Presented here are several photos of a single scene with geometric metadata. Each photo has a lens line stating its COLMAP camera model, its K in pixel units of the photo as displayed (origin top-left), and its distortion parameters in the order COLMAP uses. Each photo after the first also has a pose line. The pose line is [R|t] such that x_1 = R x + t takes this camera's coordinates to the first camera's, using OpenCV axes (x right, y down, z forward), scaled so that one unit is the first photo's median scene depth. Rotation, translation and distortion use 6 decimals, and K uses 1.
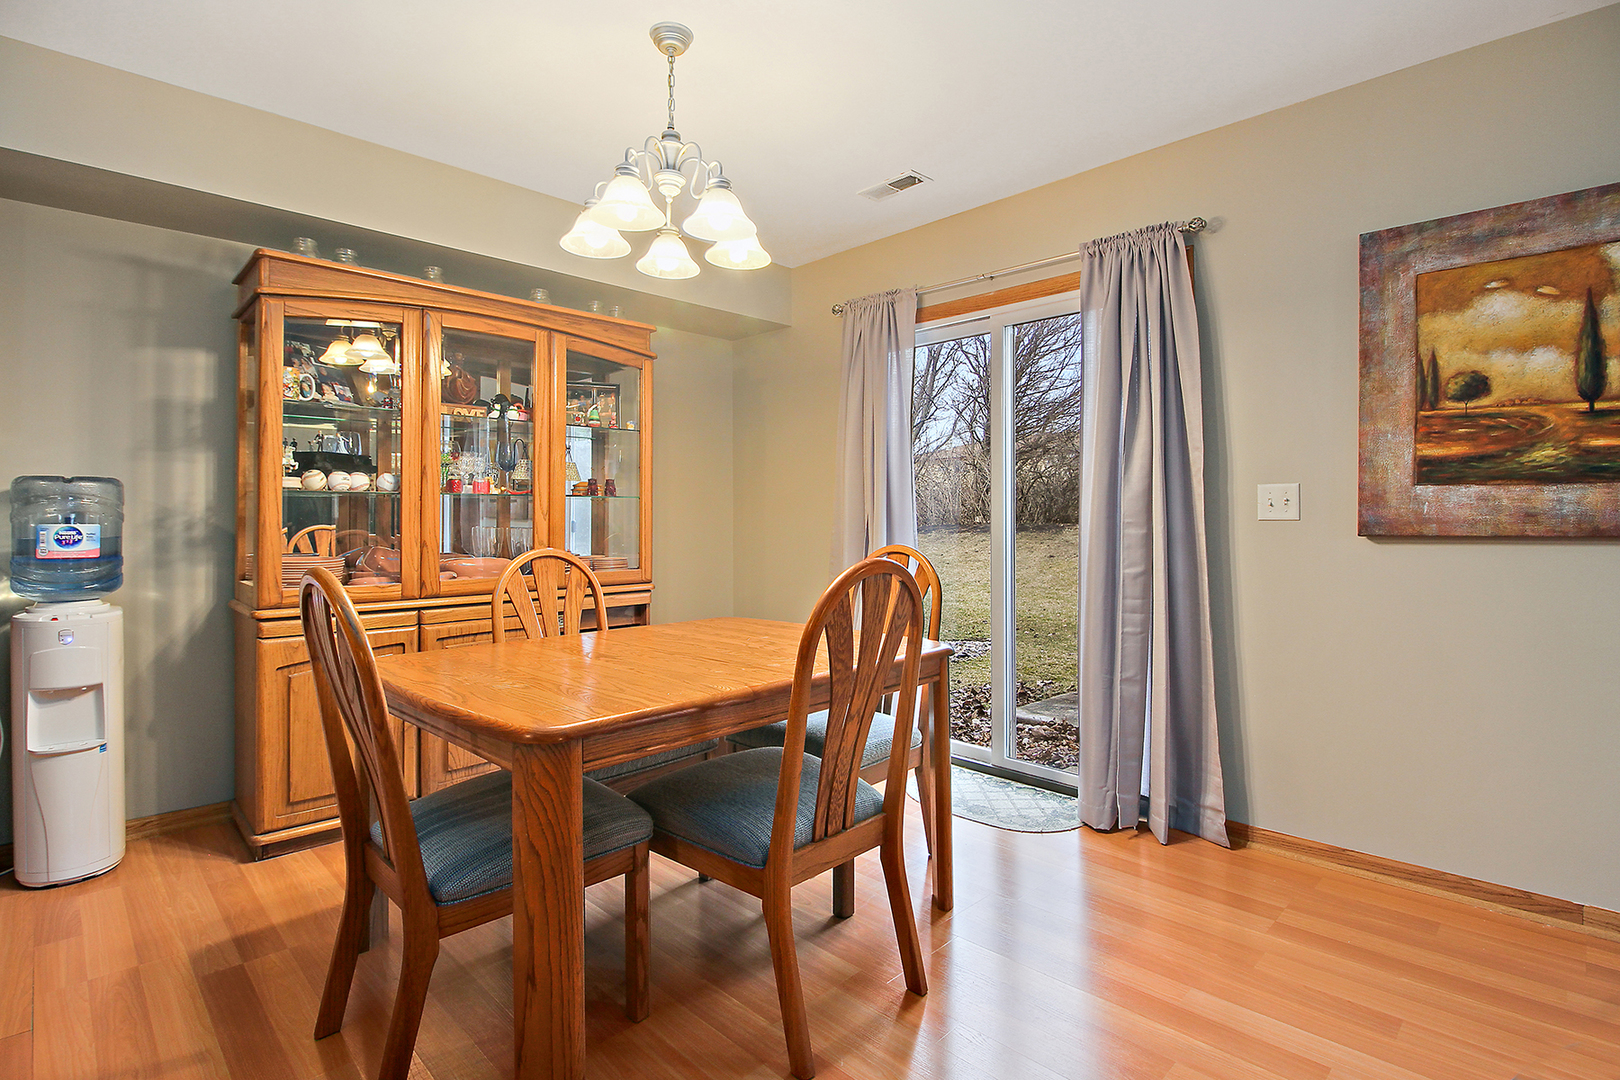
lens RADIAL K [[755.5, 0, 812.2], [0, 755.5, 519.2], [0, 0, 1]] dist [-0.012719, -0.009008]
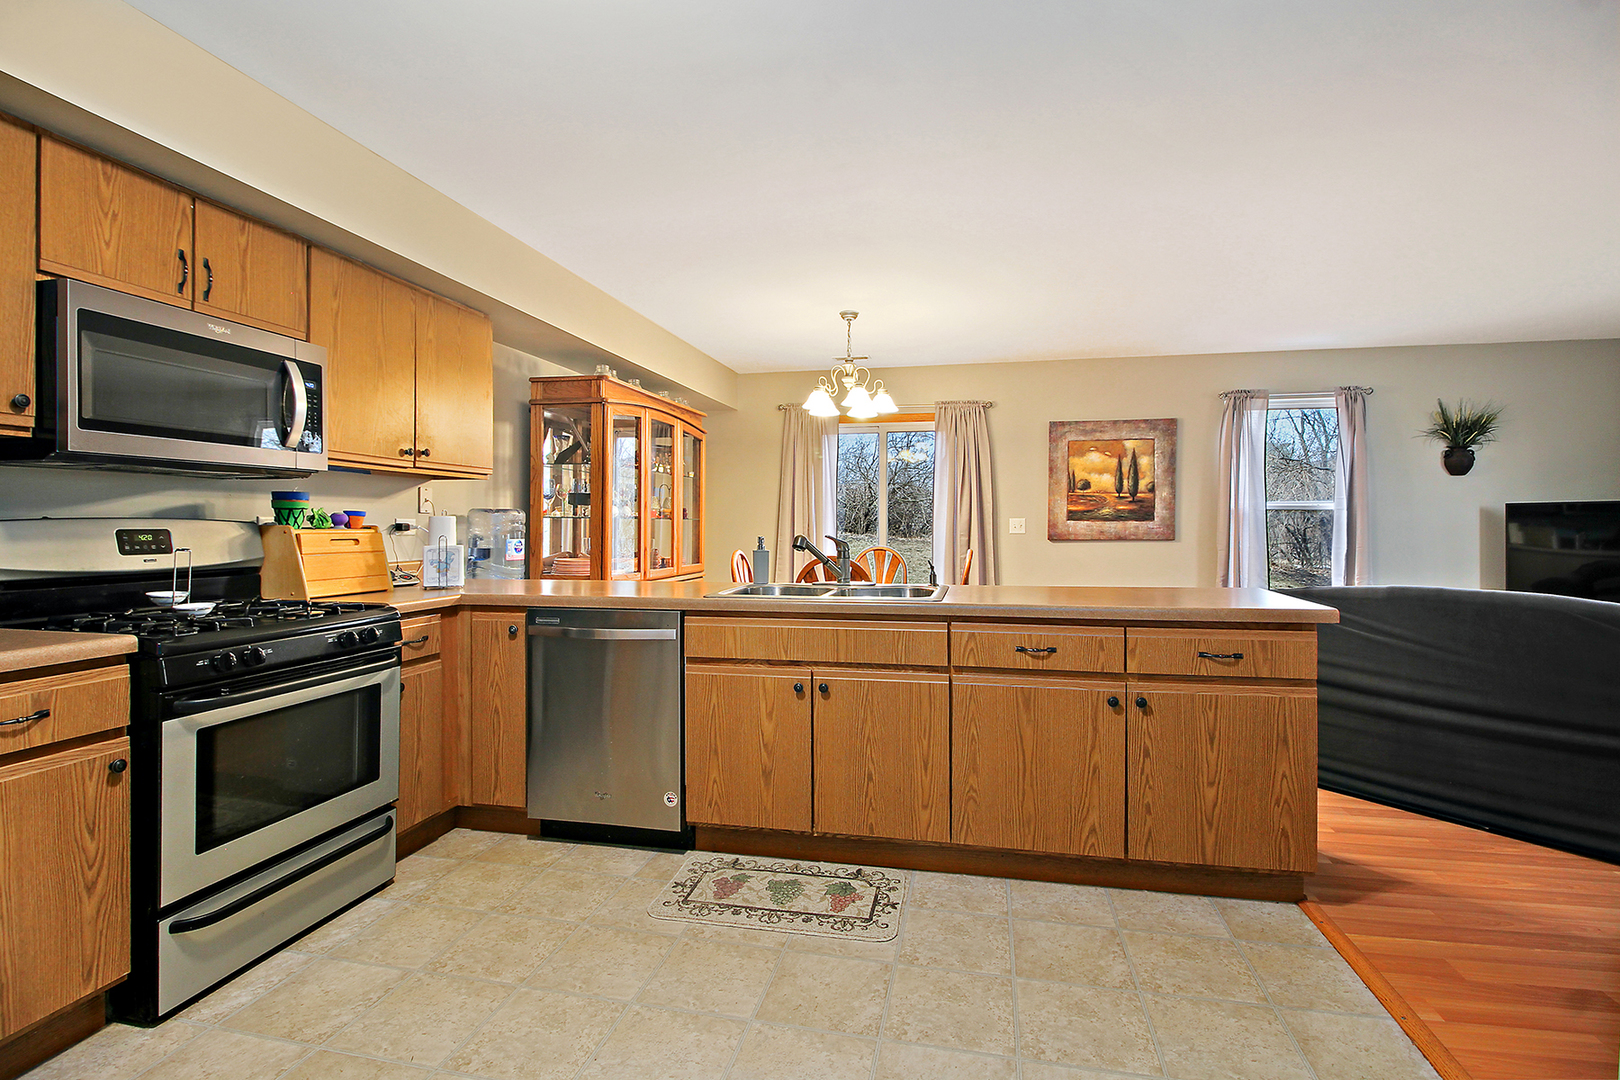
lens RADIAL K [[755.5, 0, 813.0], [0, 755.5, 541.3], [0, 0, 1]] dist [-0.012719, -0.009008]
pose [[0.844727, -0.008471, 0.535130, -1.146252], [-0.001897, 0.999821, 0.018821, -0.017403], [-0.535193, -0.016914, 0.844560, -0.643916]]
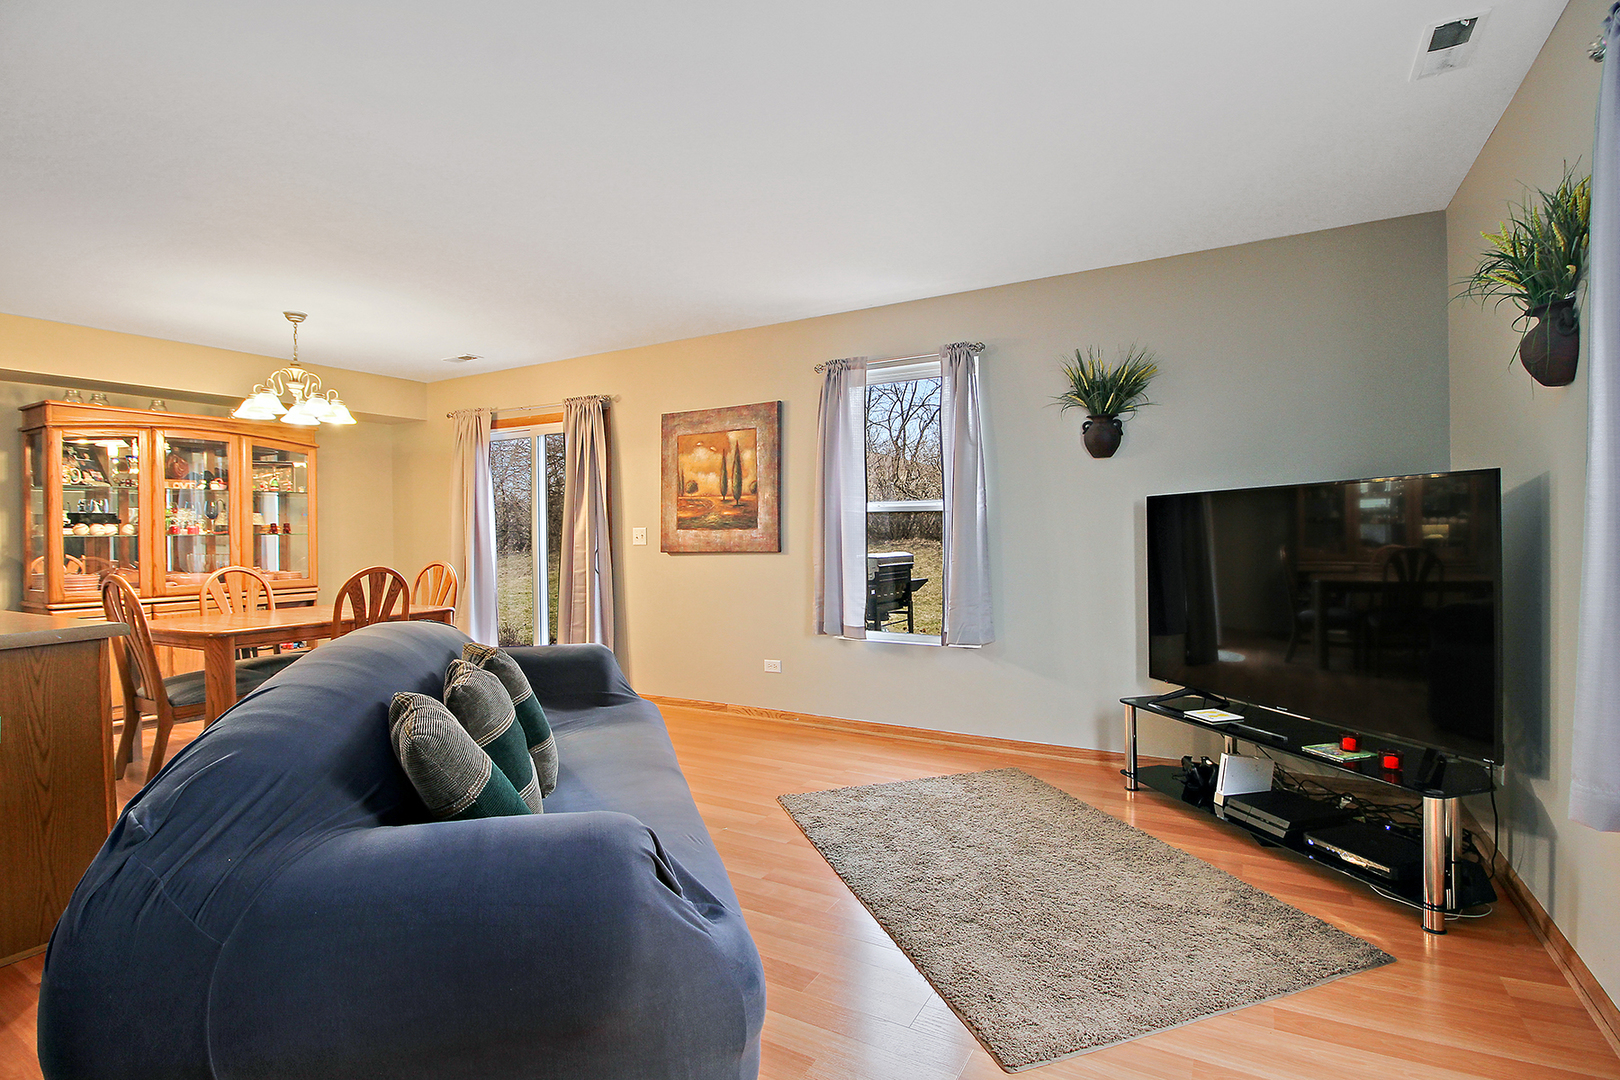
lens RADIAL K [[755.5, 0, 822.7], [0, 755.5, 541.3], [0, 0, 1]] dist [-0.012719, -0.009008]
pose [[0.961028, -0.013186, 0.276138, 0.495623], [0.010629, 0.999886, 0.010757, -0.025102], [-0.276248, -0.007403, 0.961058, -1.082831]]
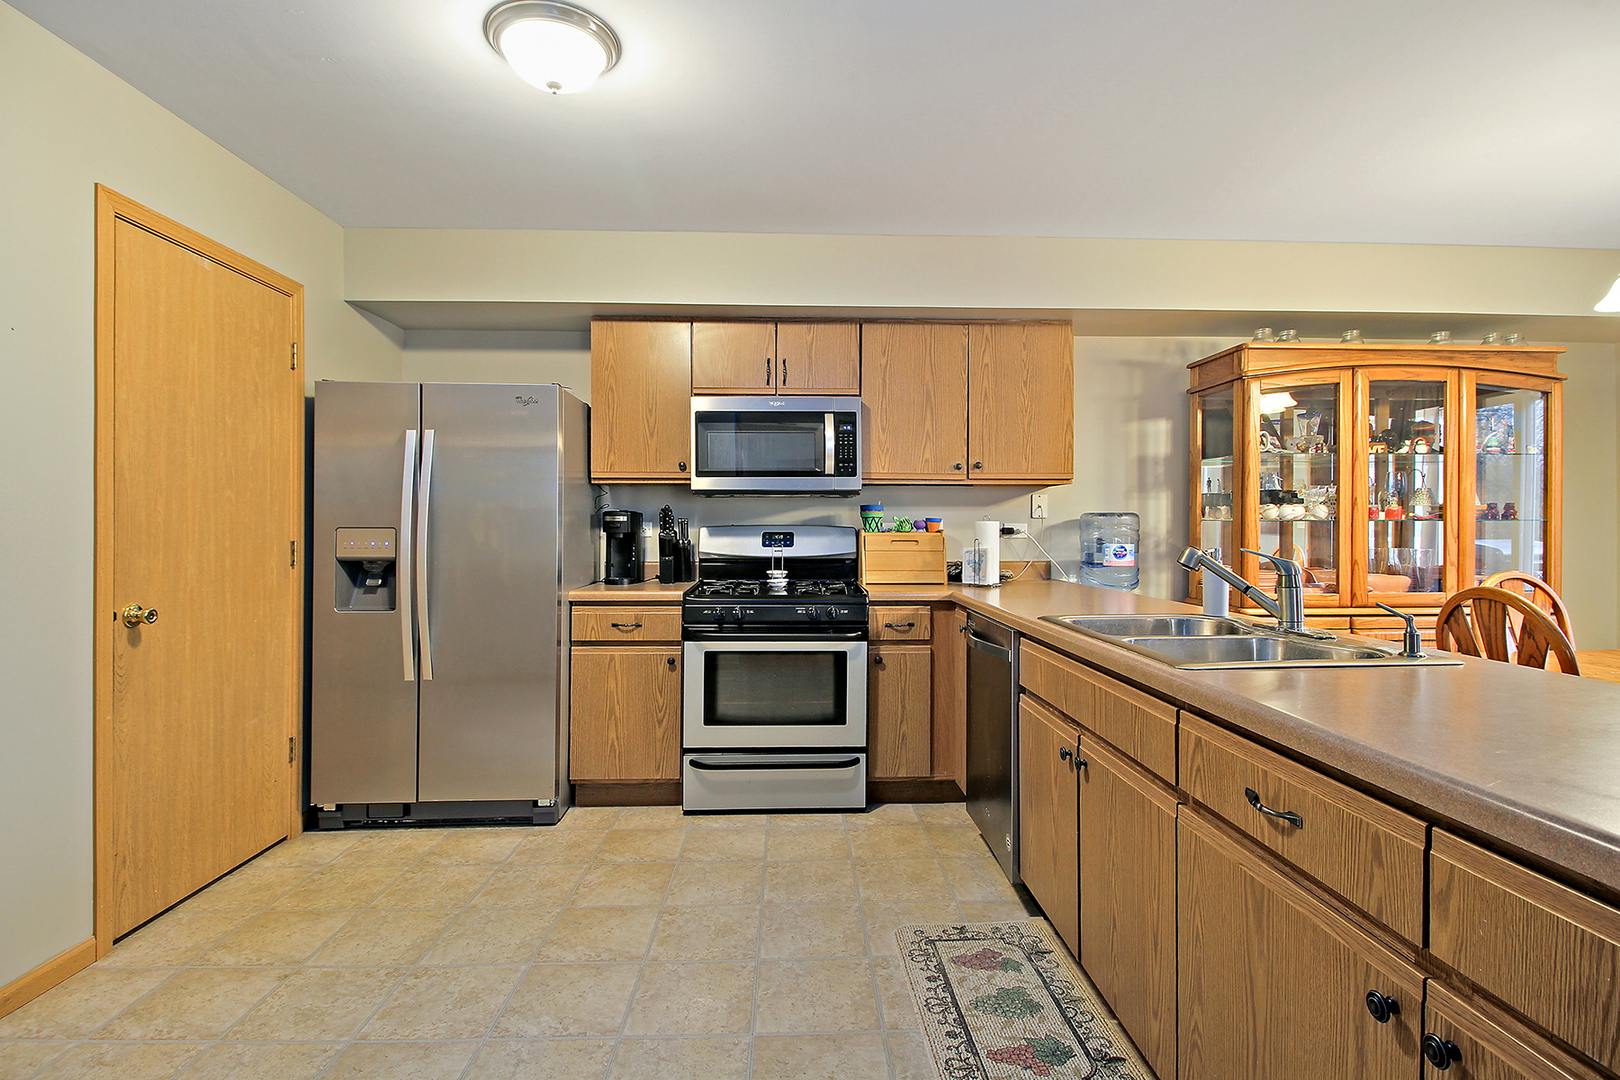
lens RADIAL K [[755.5, 0, 815.3], [0, 755.5, 534.3], [0, 0, 1]] dist [-0.012719, -0.009008]
pose [[0.723247, 0.009061, -0.690530, -0.323089], [-0.003008, 0.999946, 0.009971, -0.022782], [0.690583, -0.005135, 0.723235, -0.489077]]
